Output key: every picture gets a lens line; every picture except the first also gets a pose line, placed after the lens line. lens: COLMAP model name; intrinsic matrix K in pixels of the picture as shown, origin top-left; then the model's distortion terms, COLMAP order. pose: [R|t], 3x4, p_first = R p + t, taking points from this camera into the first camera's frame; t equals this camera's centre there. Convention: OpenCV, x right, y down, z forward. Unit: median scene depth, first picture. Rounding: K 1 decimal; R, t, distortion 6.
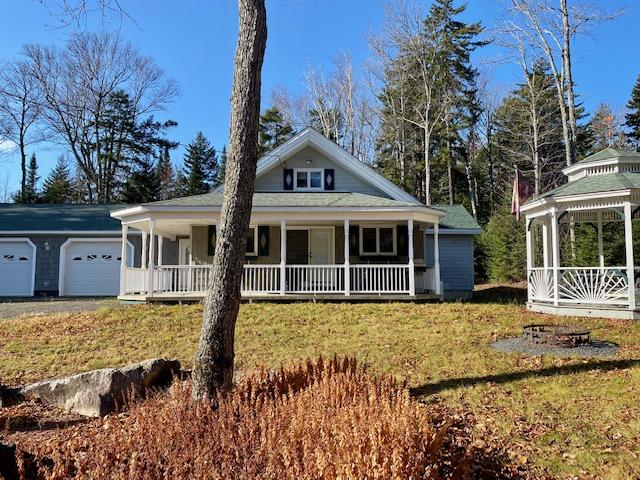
lens RADIAL K [[487.1, 0, 318.1], [0, 487.1, 238.0], [0, 0, 1]] dist [0.034580, -0.025828]
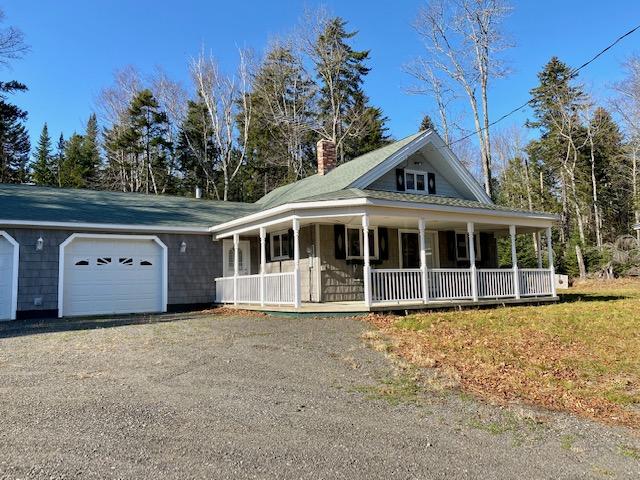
lens RADIAL K [[487.1, 0, 320.4], [0, 487.1, 227.7], [0, 0, 1]] dist [0.034580, -0.025828]
pose [[0.852981, 0.040661, 0.520356, -0.685968], [-0.021367, 0.998845, -0.043025, 0.017912], [-0.521505, 0.025581, 0.852865, 0.270177]]
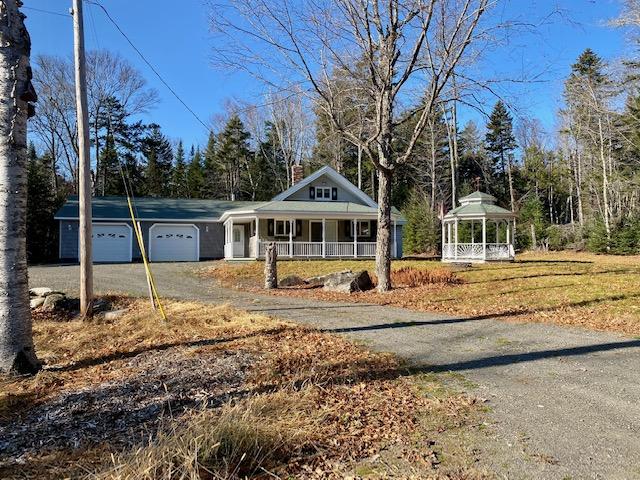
lens RADIAL K [[487.1, 0, 314.5], [0, 487.1, 242.7], [0, 0, 1]] dist [0.034580, -0.025828]
pose [[0.973728, 0.006897, 0.227610, -0.448767], [-0.018885, 0.998544, 0.050531, -0.030370], [-0.226930, -0.053502, 0.972440, -0.710776]]
